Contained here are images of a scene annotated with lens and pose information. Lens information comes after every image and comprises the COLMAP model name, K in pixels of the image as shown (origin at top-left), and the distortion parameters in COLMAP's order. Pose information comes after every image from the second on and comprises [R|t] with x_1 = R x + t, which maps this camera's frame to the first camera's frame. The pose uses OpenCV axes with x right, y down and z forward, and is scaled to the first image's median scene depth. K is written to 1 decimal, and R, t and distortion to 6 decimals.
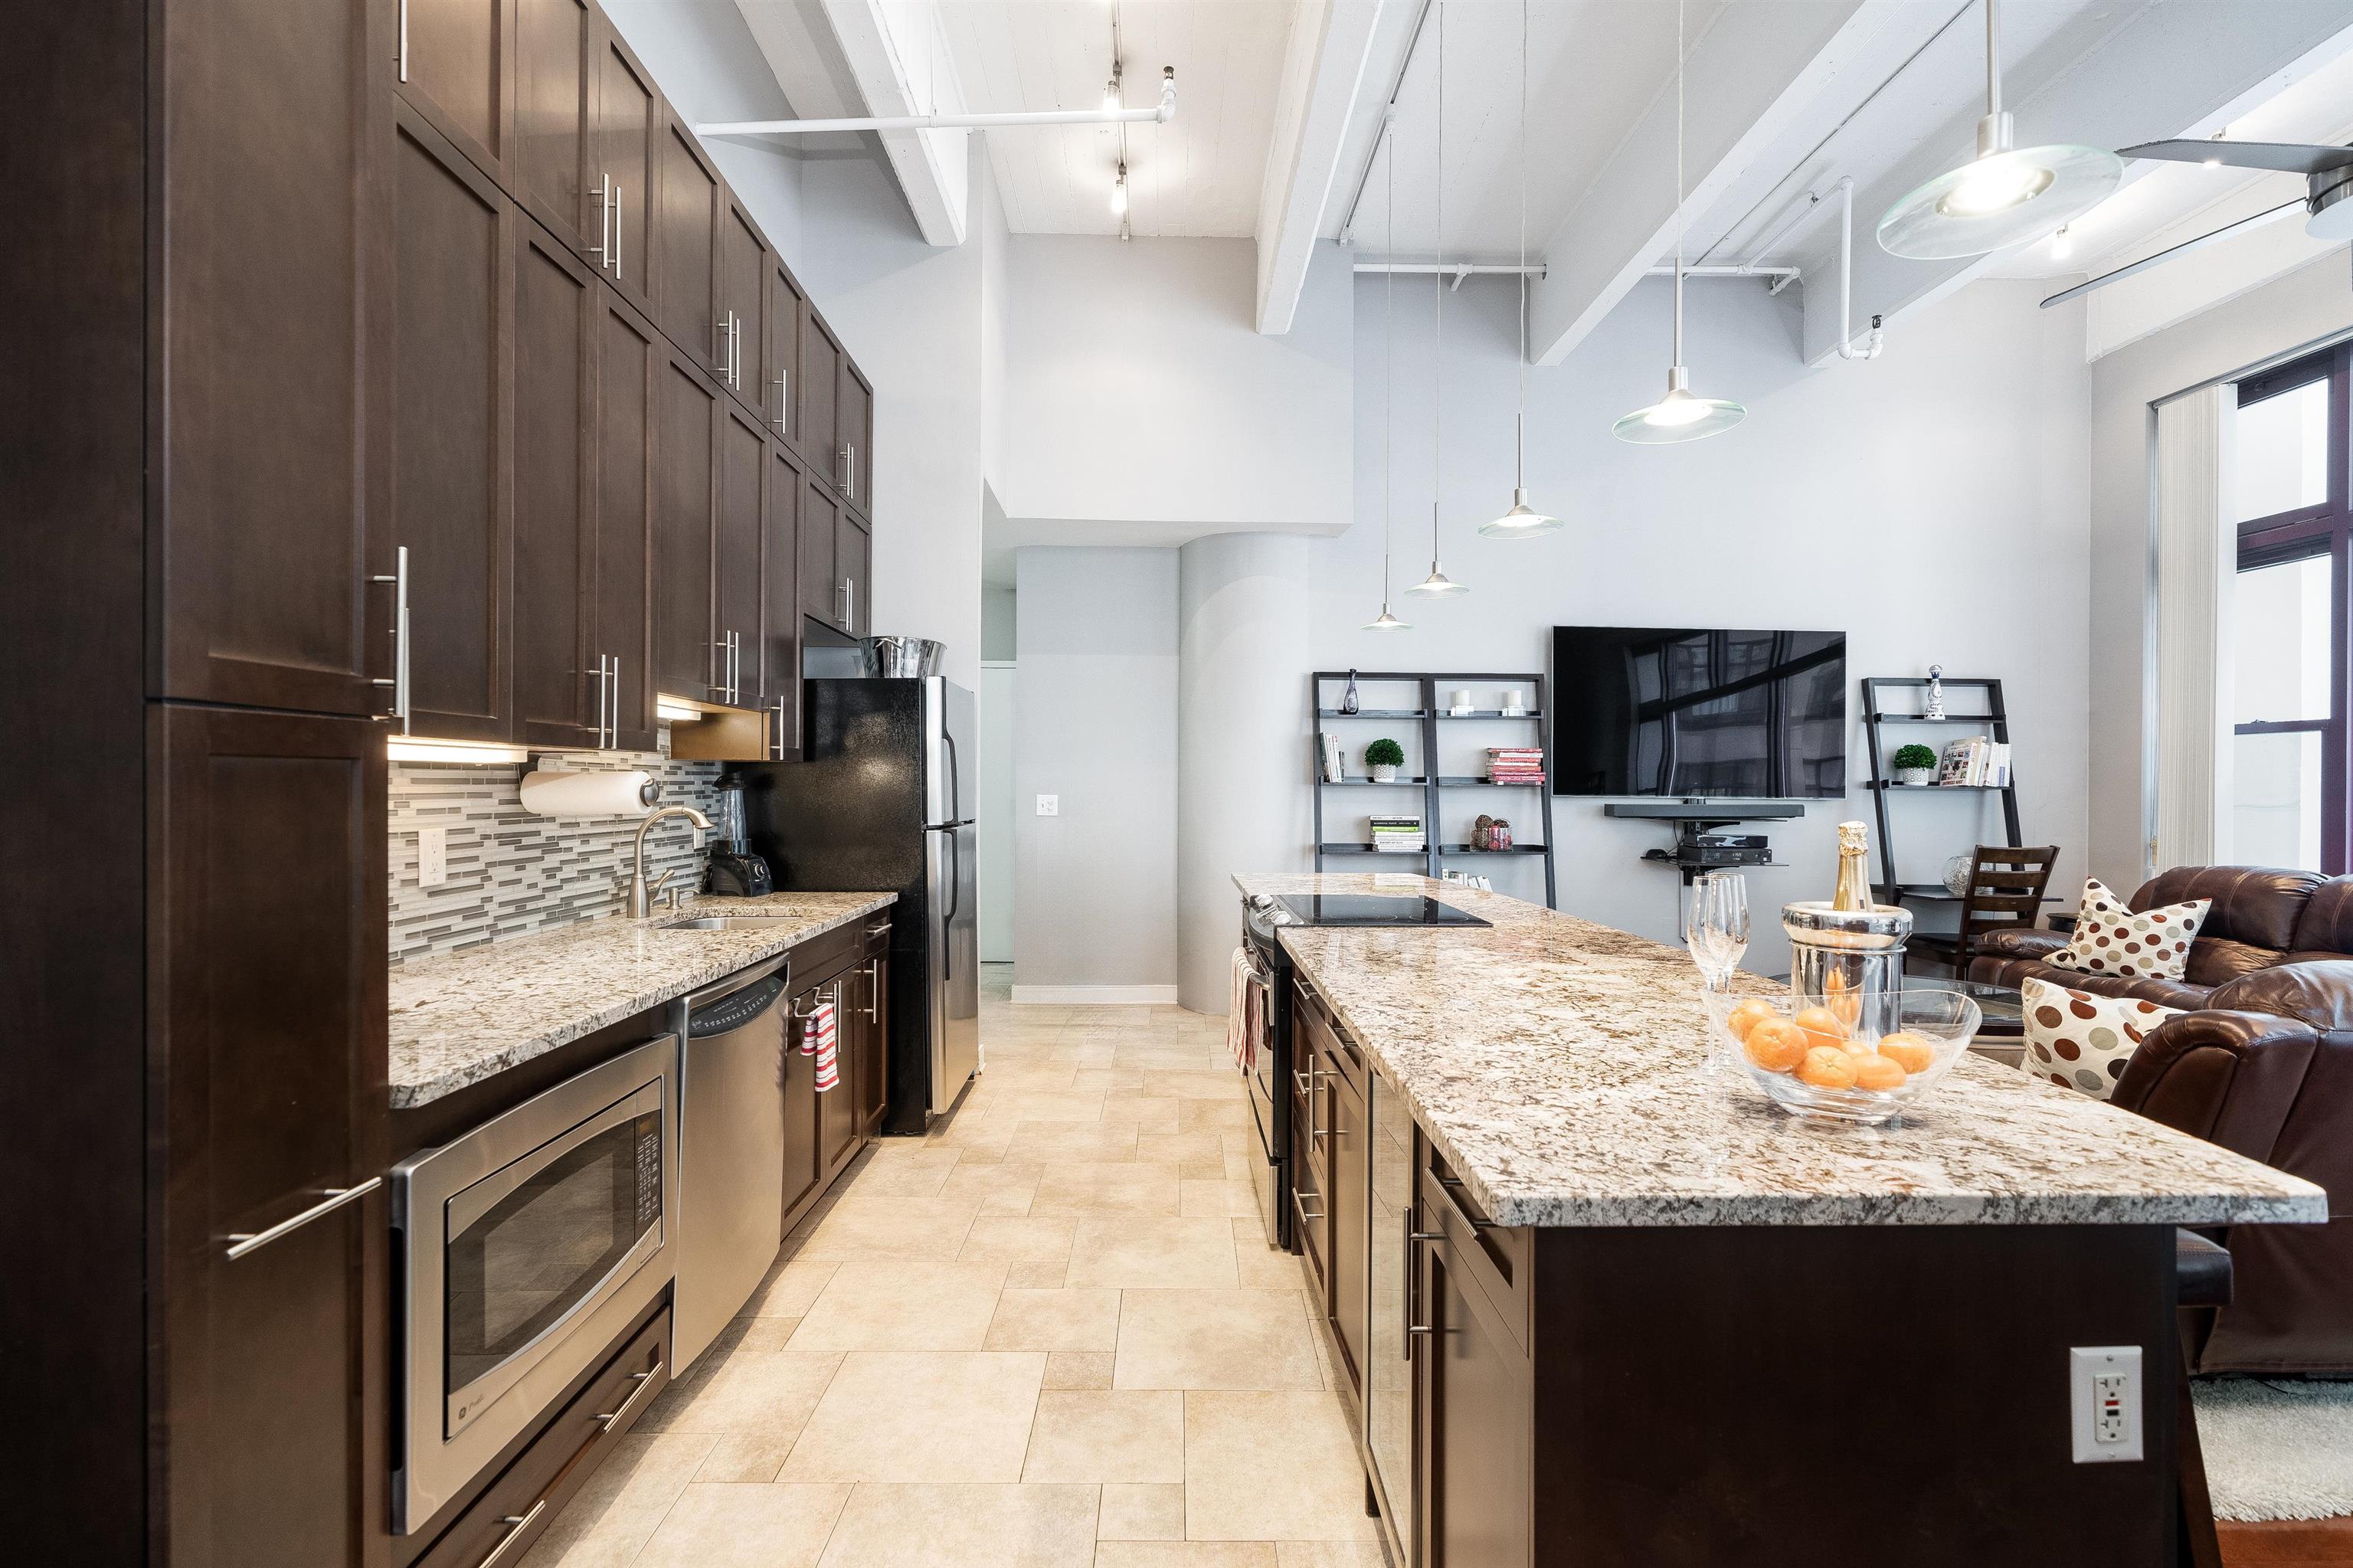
lens RADIAL K [[1075.5, 0, 1183.6], [0, 1075.5, 781.7], [0, 0, 1]] dist [0.003080, -0.000537]
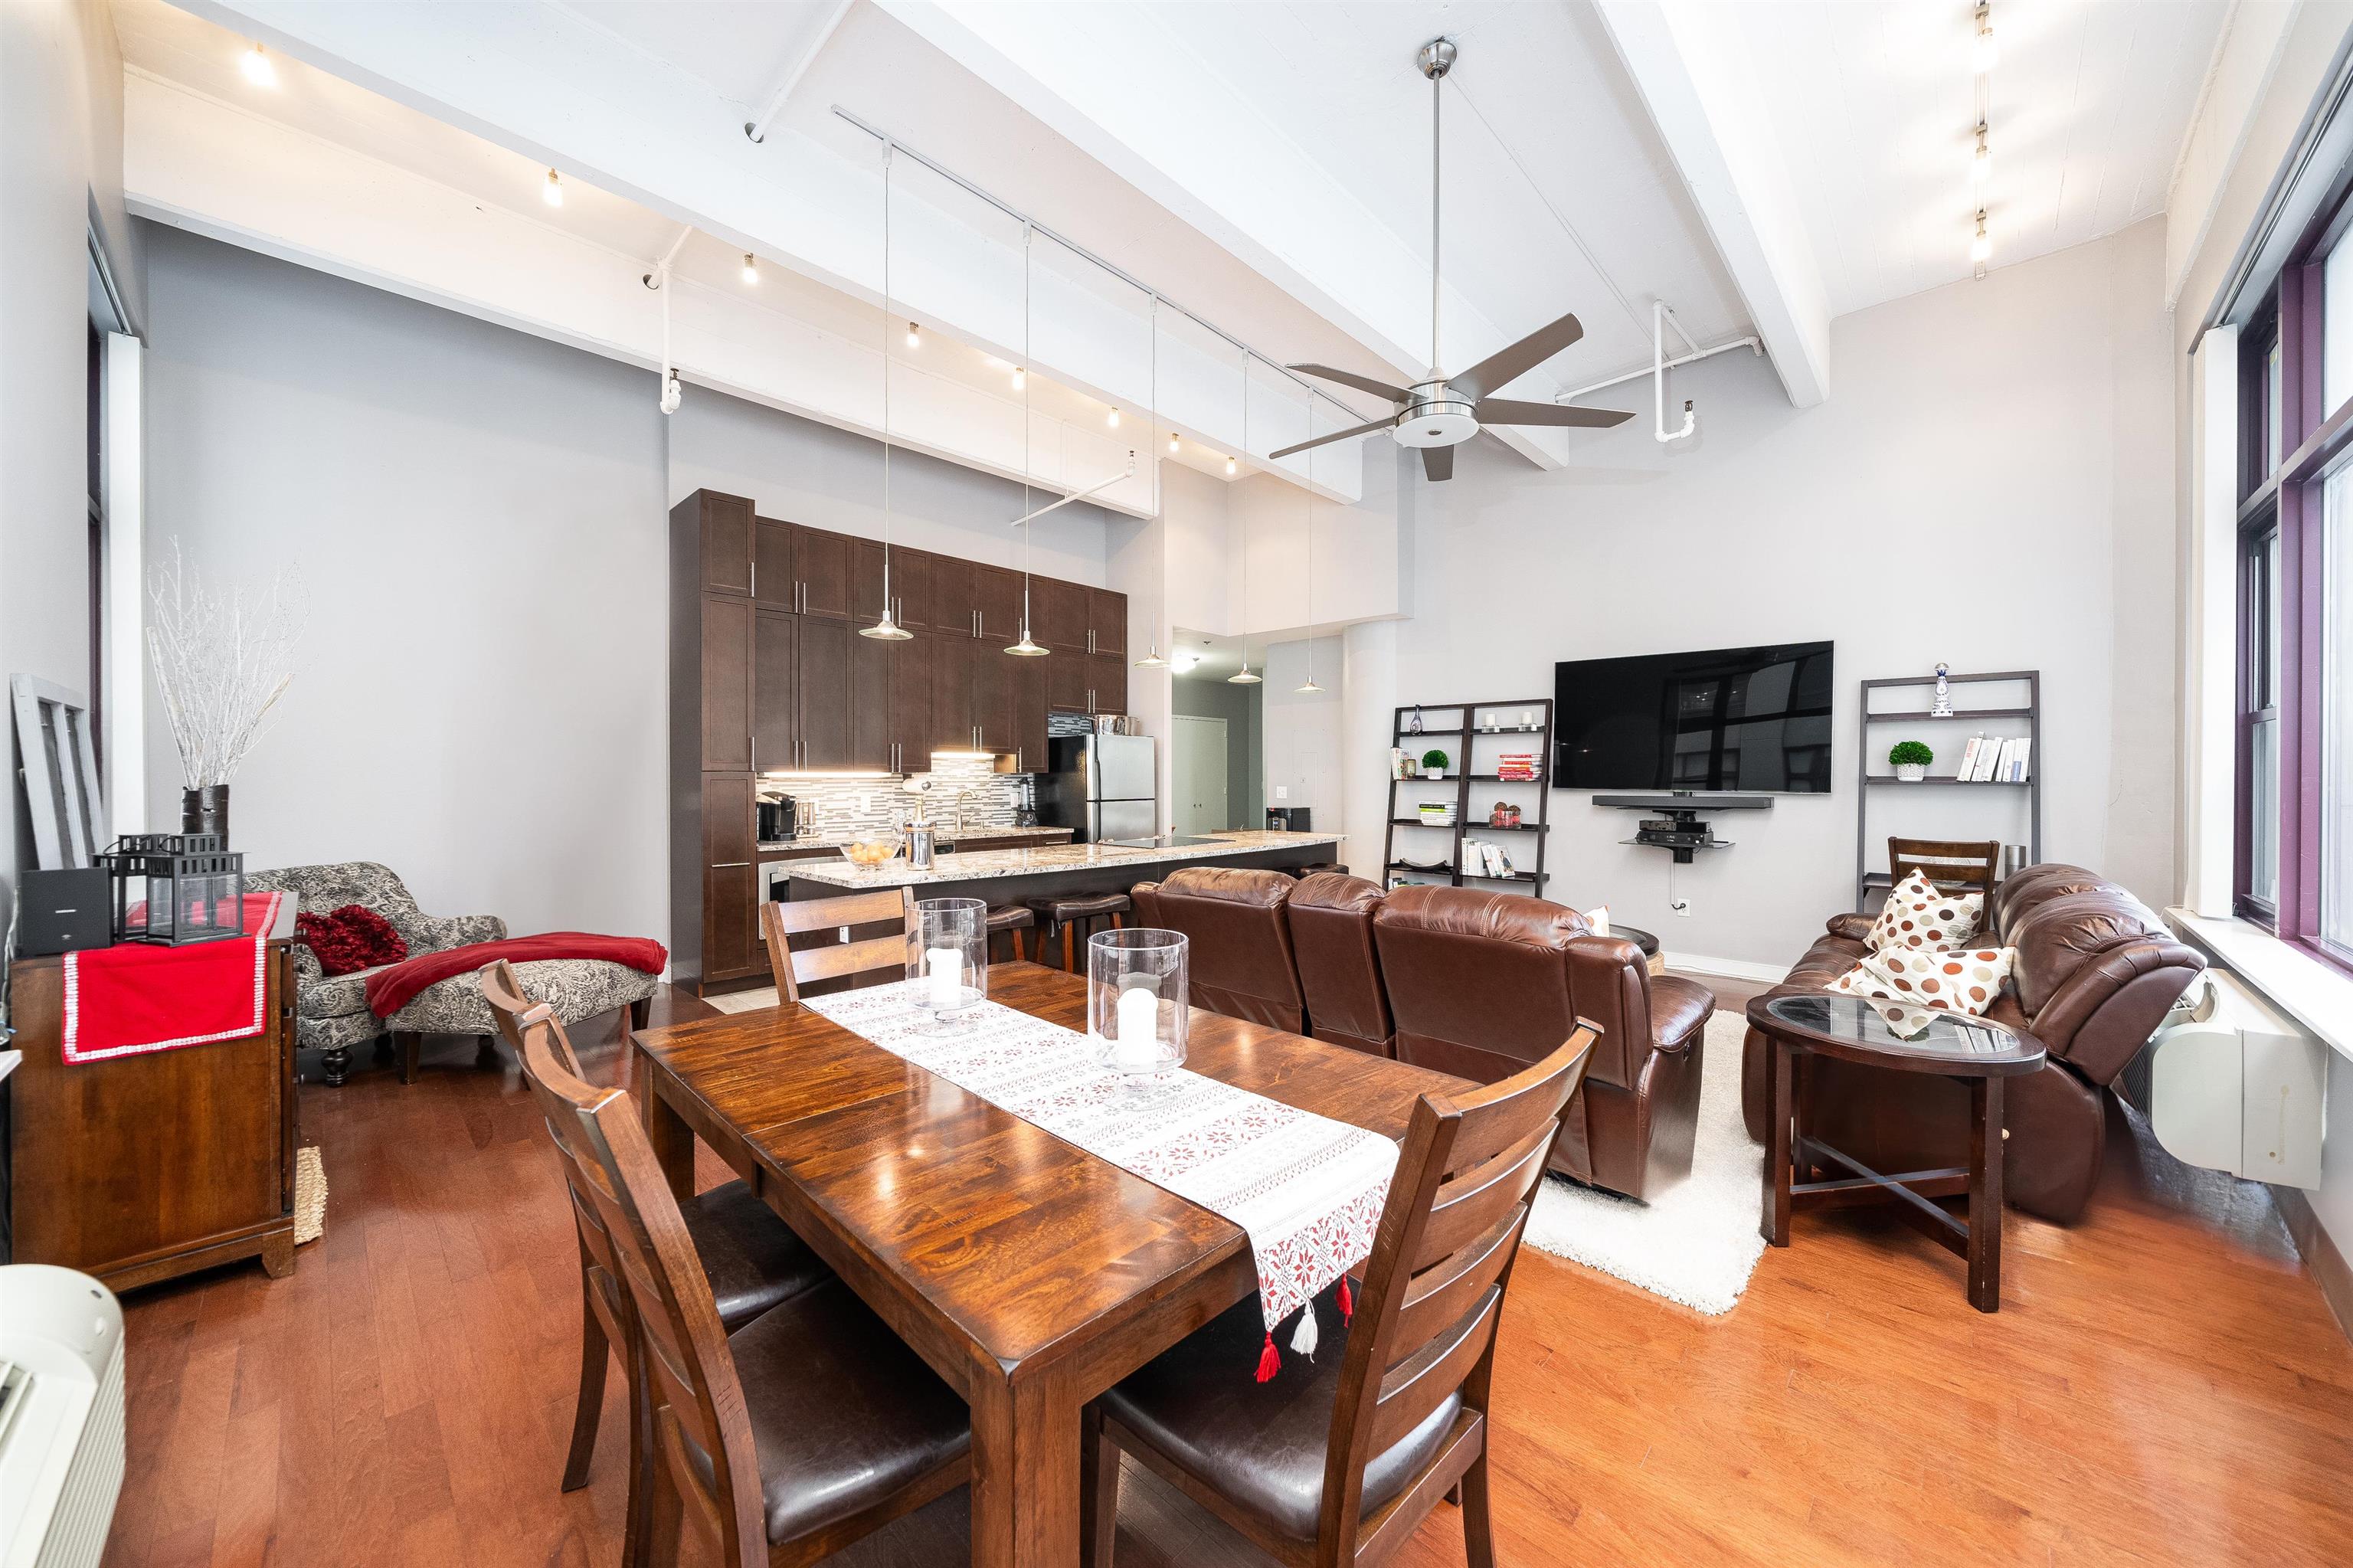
lens RADIAL K [[842.5, 0, 1178.6], [0, 842.5, 779.4], [0, 0, 1]] dist [-0.009106, 0.000601]
pose [[0.708712, -0.001832, -0.705496, 0.765364], [0.005760, 0.999978, 0.003190, -0.005018], [0.705475, -0.006325, 0.708707, -0.080174]]
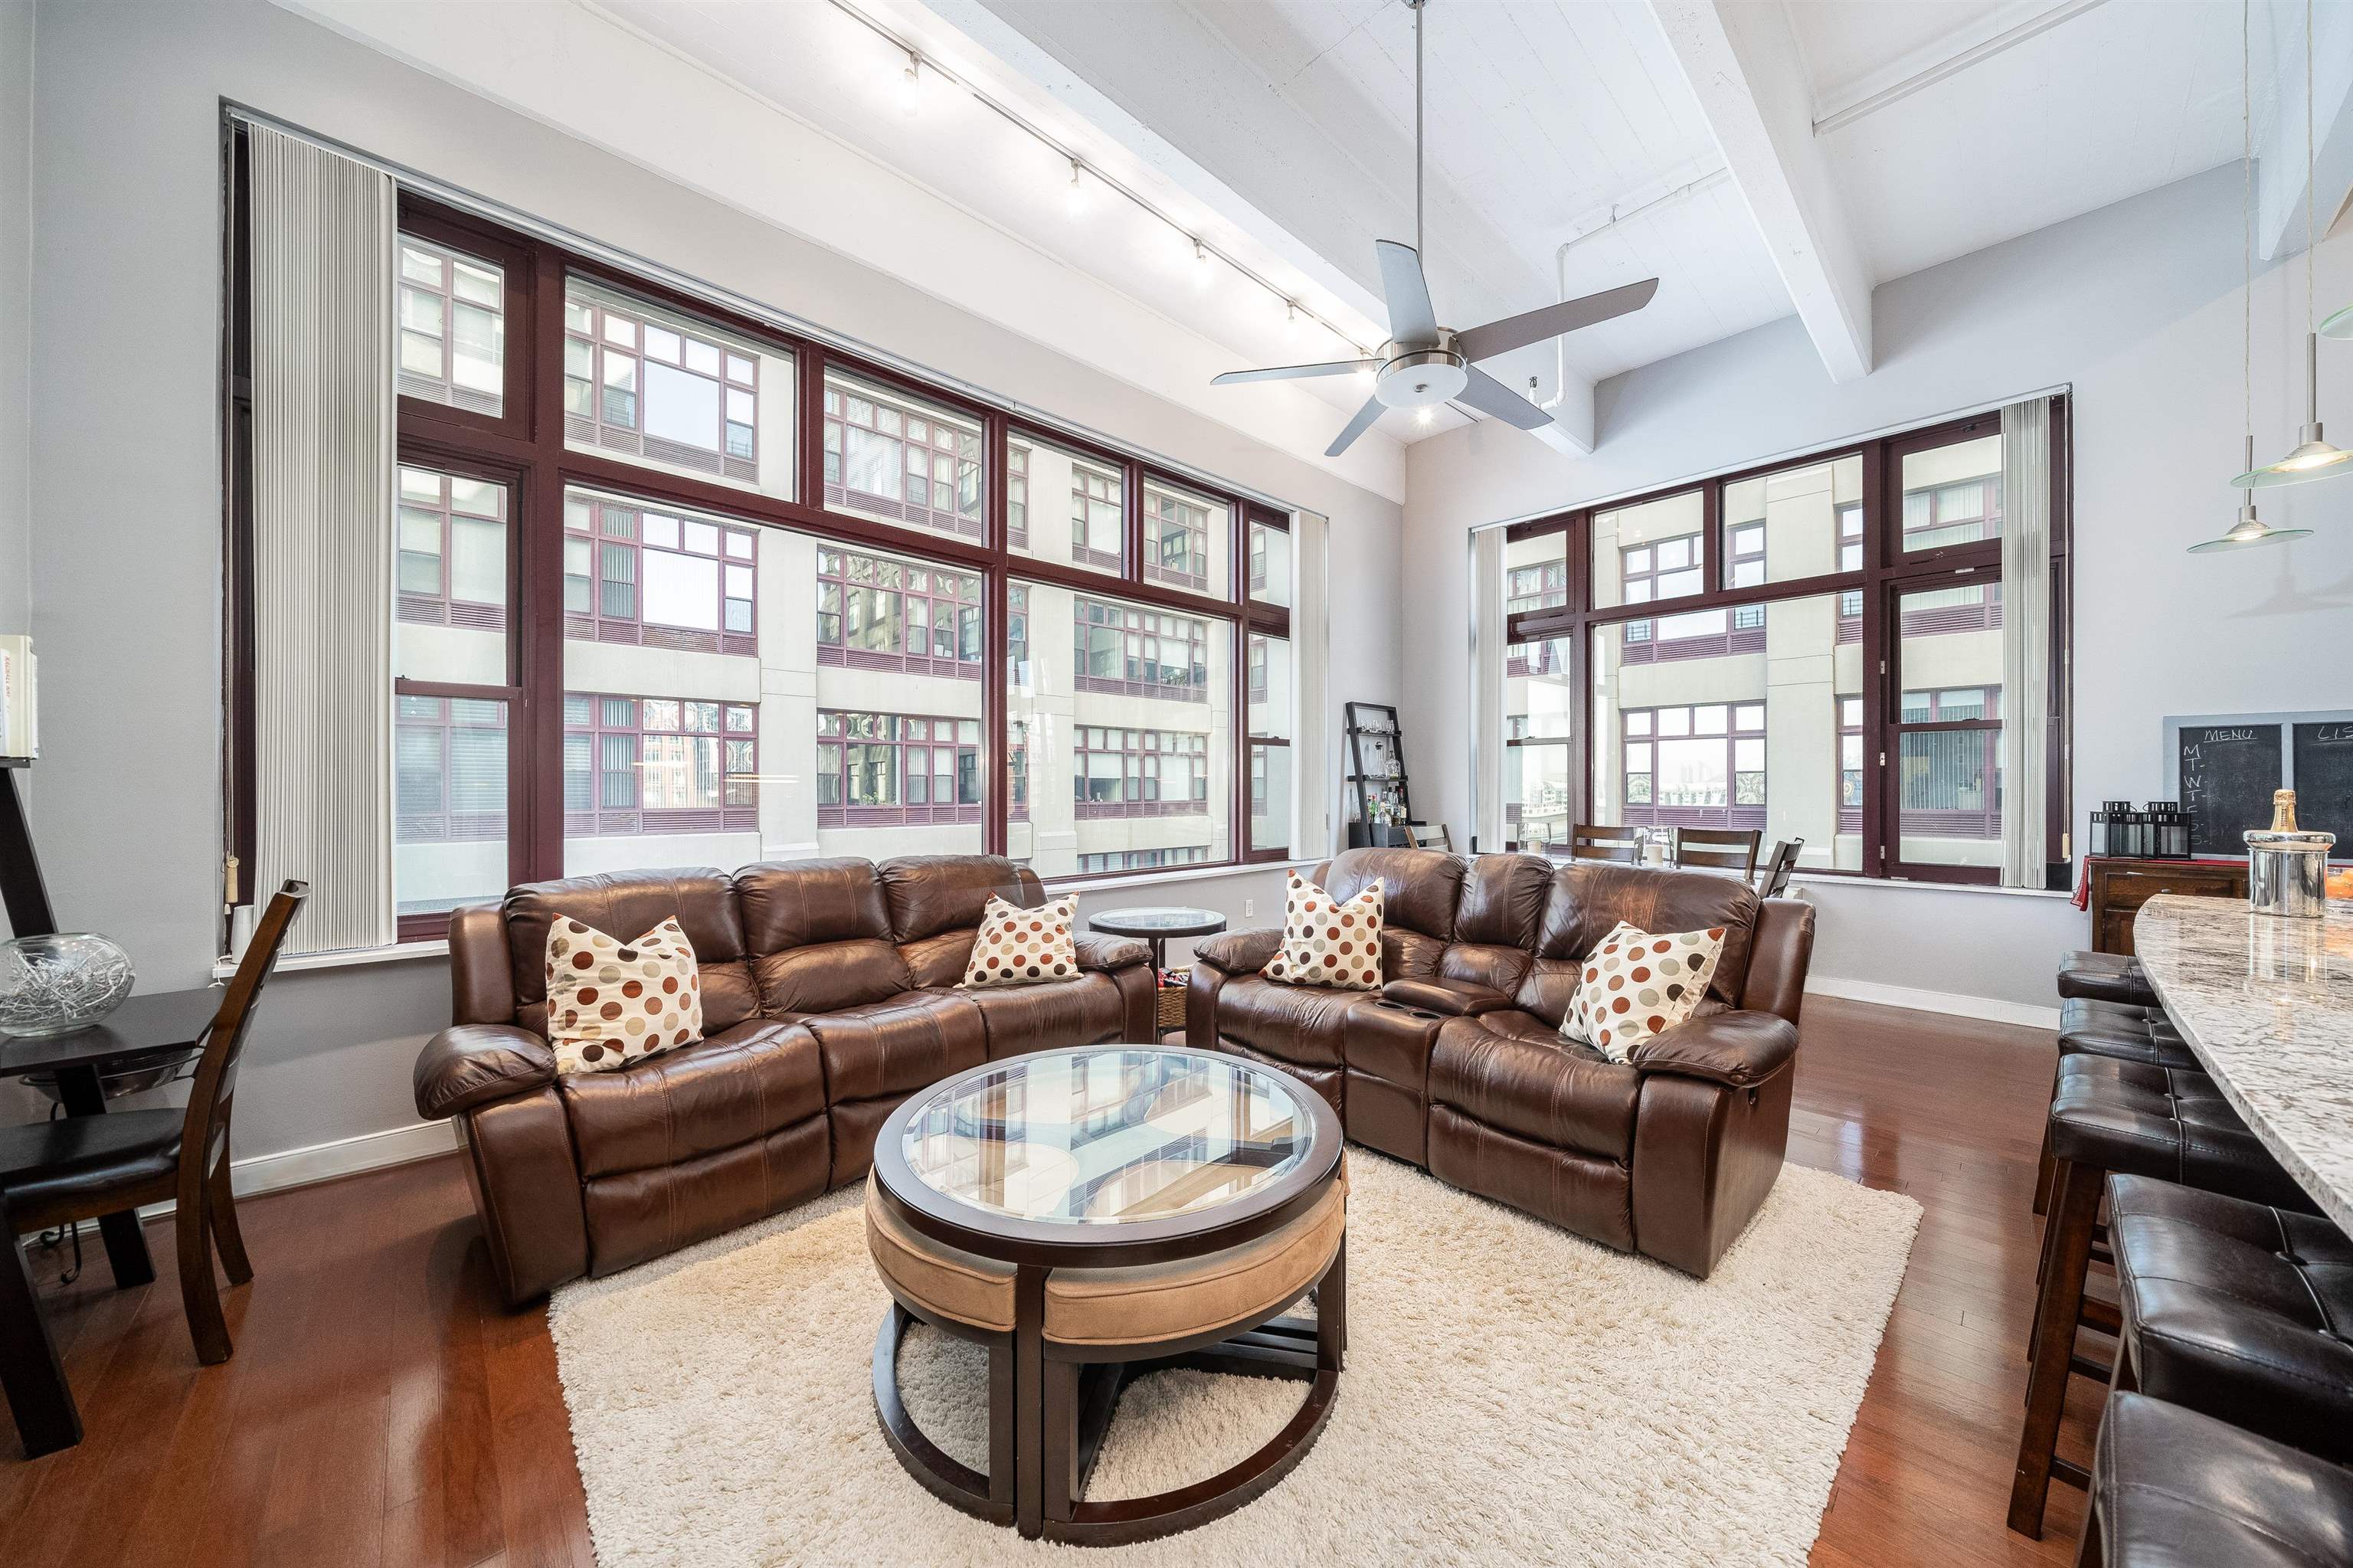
lens RADIAL K [[812.3, 0, 1180.1], [0, 812.3, 787.6], [0, 0, 1]] dist [-0.007351, 0.000419]
pose [[-0.677889, -0.007780, 0.735123, 0.226973], [-0.007964, 0.999963, 0.003239, 0.011245], [-0.735121, -0.003659, -0.677926, 0.872470]]
